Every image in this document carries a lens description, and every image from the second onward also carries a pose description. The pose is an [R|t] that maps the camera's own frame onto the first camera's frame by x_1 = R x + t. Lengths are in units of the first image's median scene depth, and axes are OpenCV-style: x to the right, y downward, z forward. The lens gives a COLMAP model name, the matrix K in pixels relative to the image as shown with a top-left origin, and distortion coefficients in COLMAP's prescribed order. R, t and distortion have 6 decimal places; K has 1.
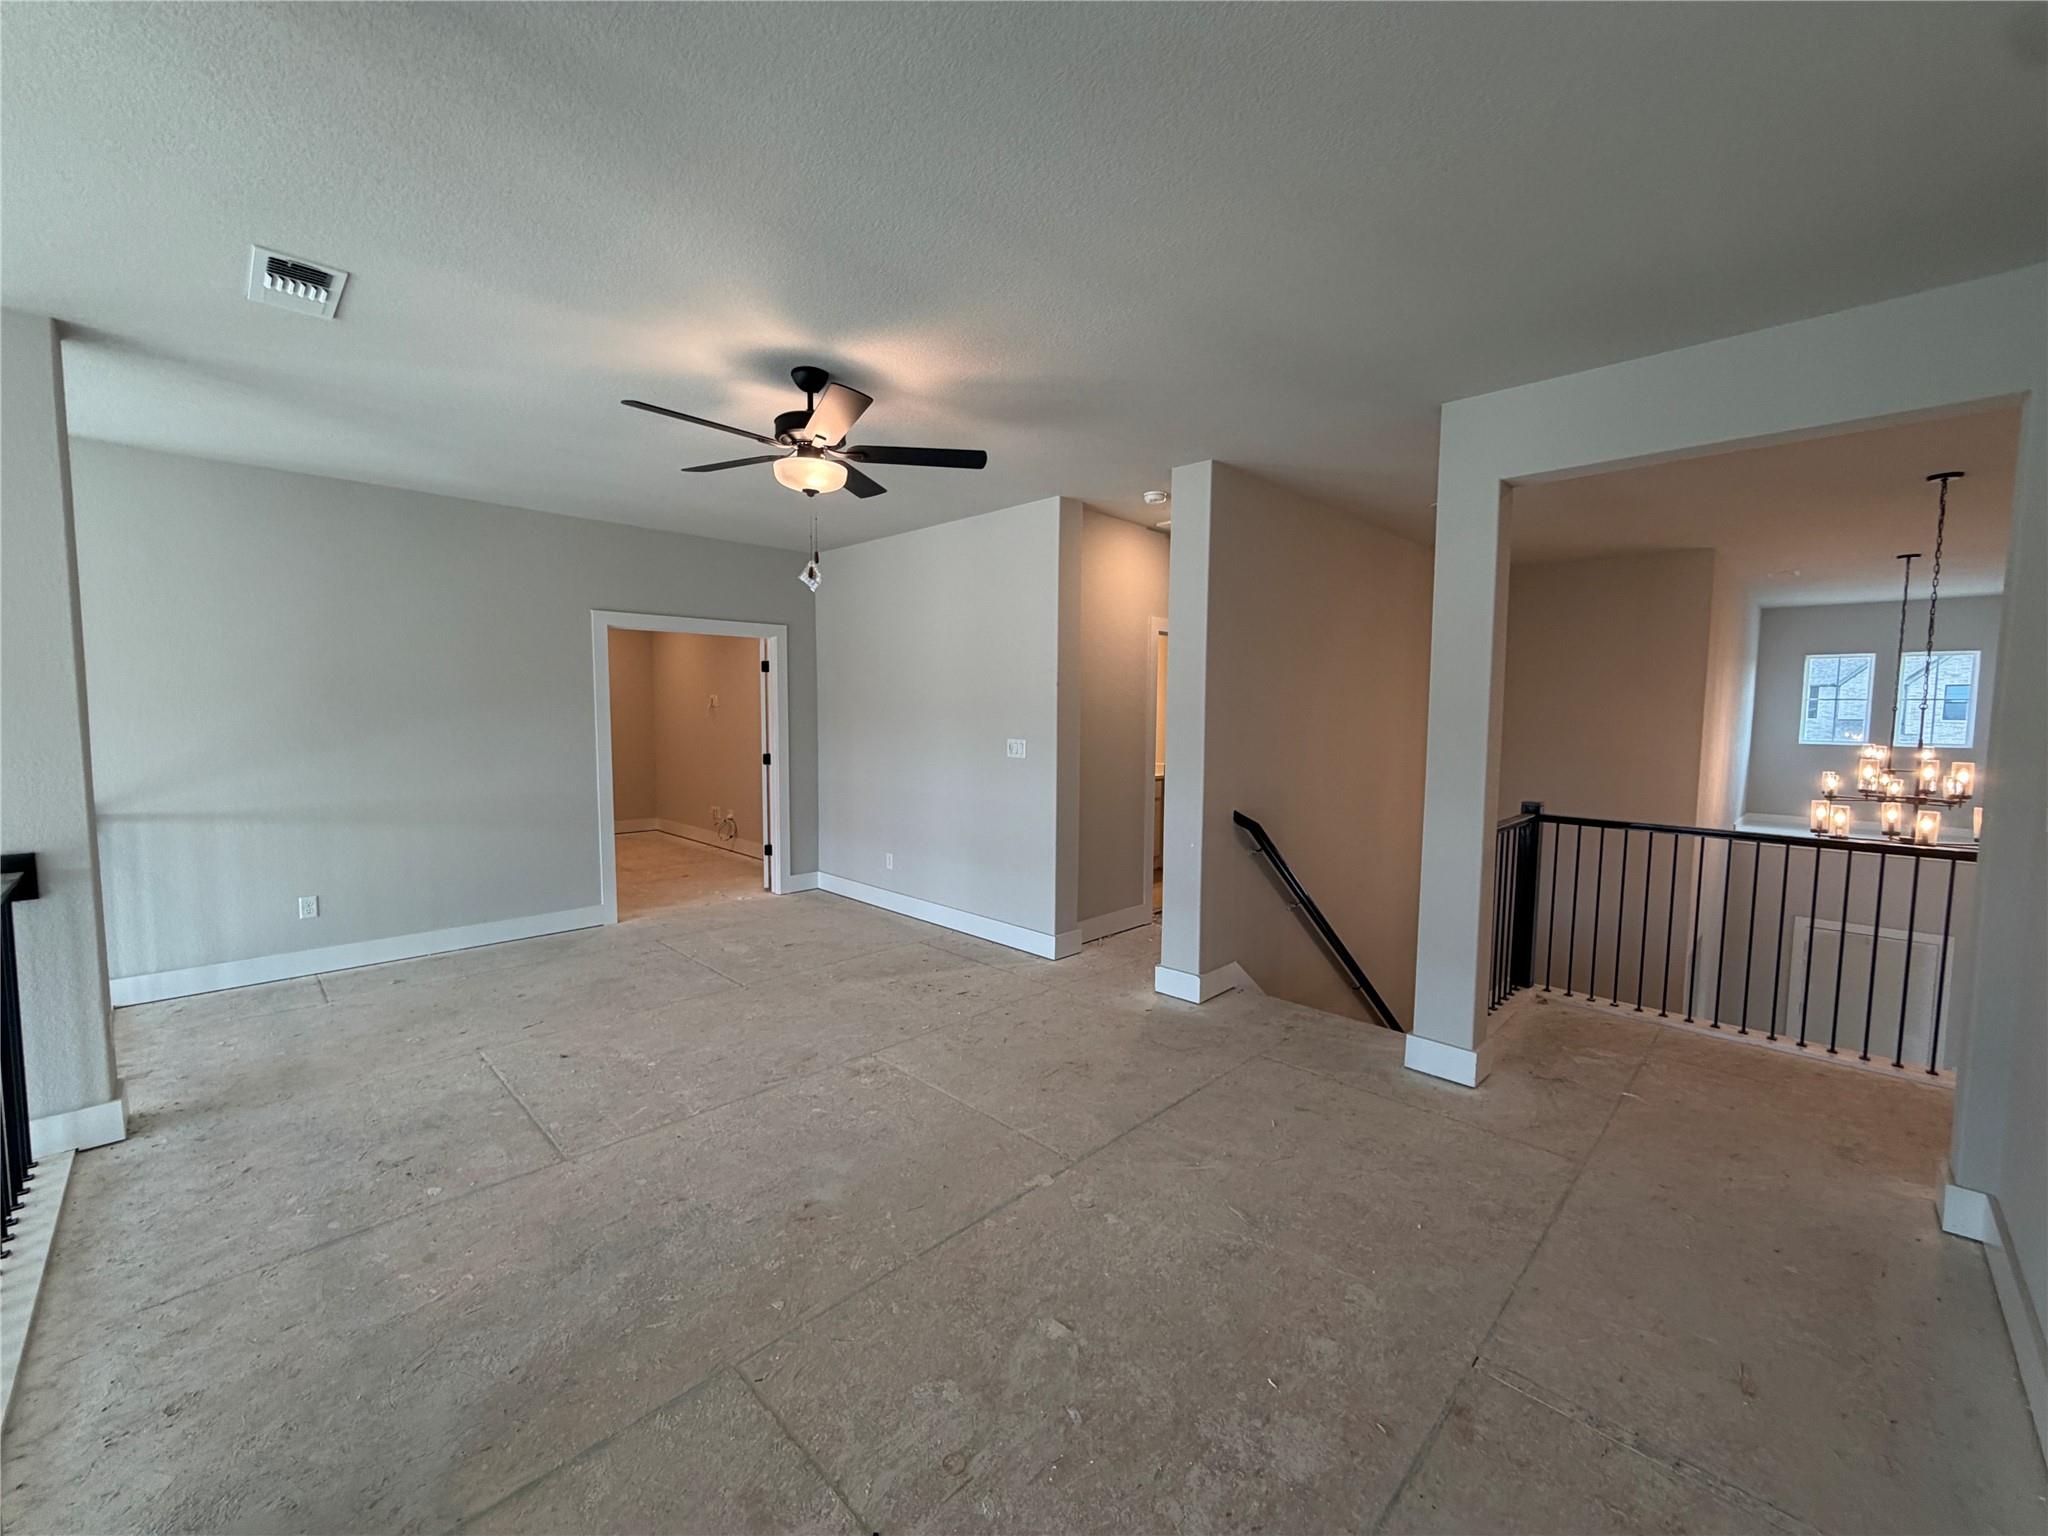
lens RADIAL K [[818.2, 0, 1020.9], [0, 818.2, 764.6], [0, 0, 1]] dist [0.001073, 0.000010]
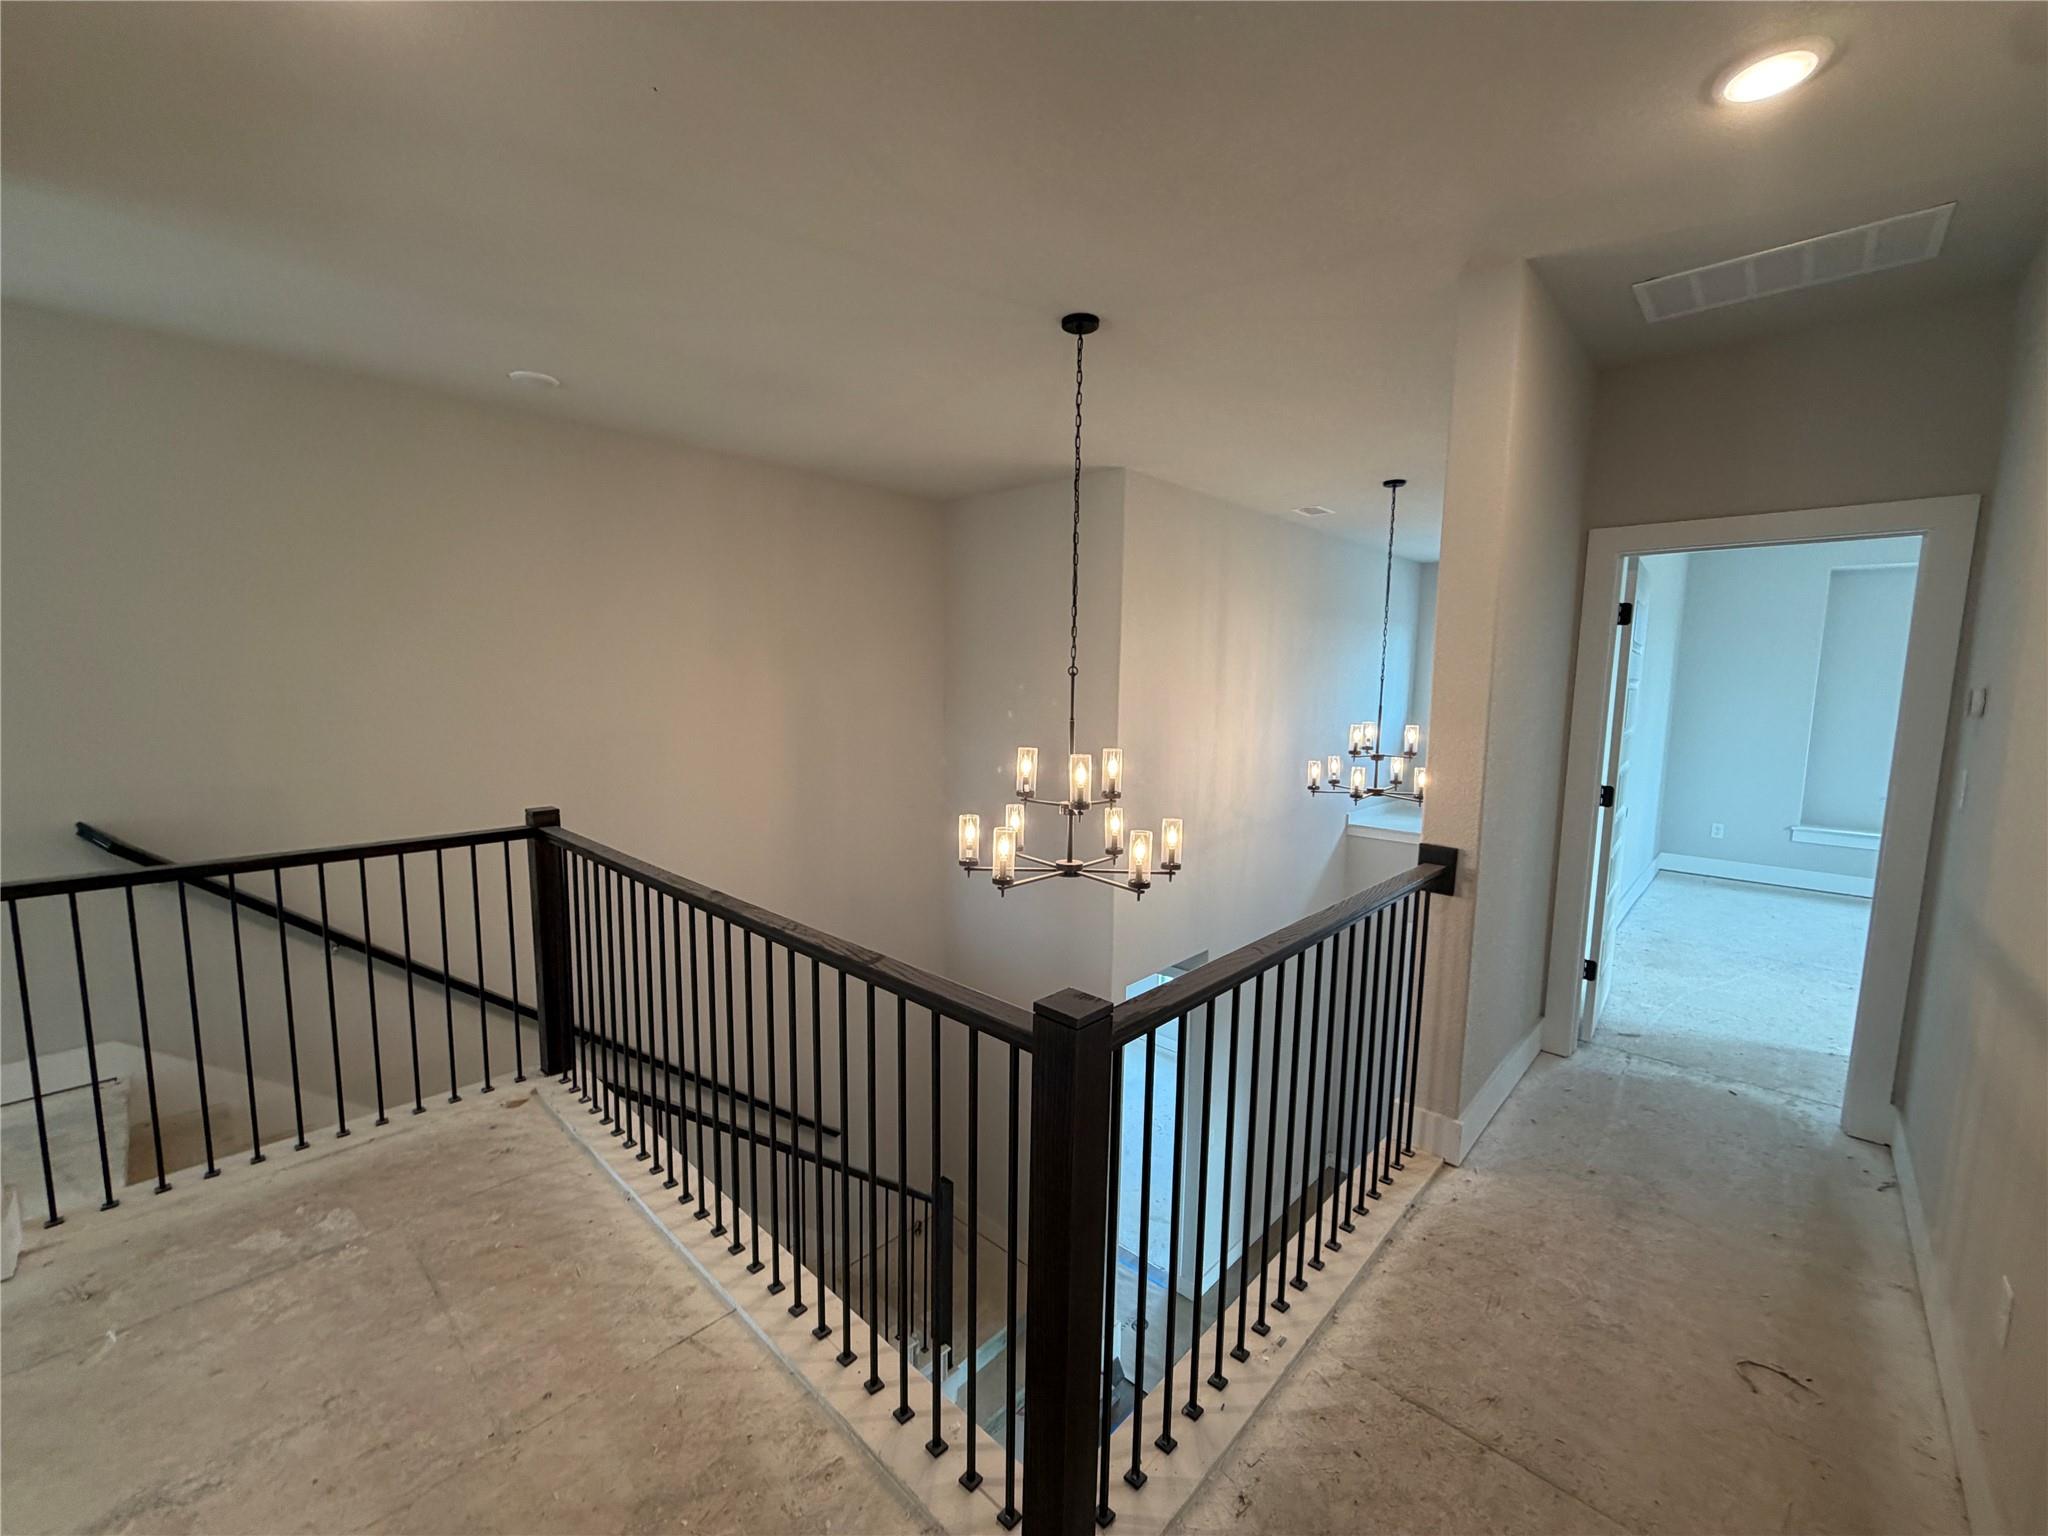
lens RADIAL K [[818.2, 0, 1023.0], [0, 818.2, 776.0], [0, 0, 1]] dist [0.001073, 0.000010]
pose [[0.999524, 0.006066, 0.030256, 1.284198], [-0.007316, 0.999116, 0.041394, -0.013719], [-0.029978, -0.041596, 0.998685, 0.404437]]
